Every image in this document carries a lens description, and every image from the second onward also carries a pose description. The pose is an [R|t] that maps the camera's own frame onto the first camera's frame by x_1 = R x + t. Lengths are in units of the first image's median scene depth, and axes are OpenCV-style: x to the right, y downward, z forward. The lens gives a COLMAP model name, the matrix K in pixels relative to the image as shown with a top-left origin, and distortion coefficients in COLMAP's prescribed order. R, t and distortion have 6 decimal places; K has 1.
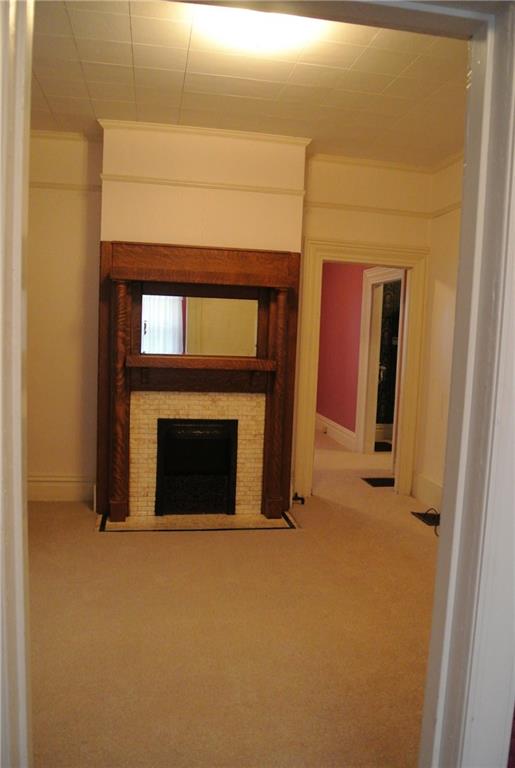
lens RADIAL K [[593.0, 0, 257.5], [0, 593.0, 384.0], [0, 0, 1]] dist [-0.059694, 0.000717]
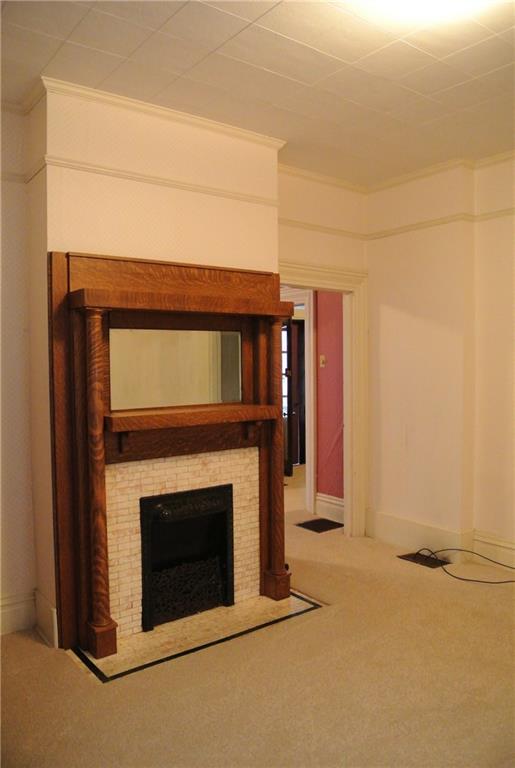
lens RADIAL K [[593.0, 0, 257.5], [0, 593.0, 384.0], [0, 0, 1]] dist [-0.059694, 0.000717]
pose [[0.892298, -0.064904, 0.446757, -0.350382], [0.082861, 0.996345, -0.020748, -0.053419], [-0.443778, 0.055532, 0.894415, 0.279677]]
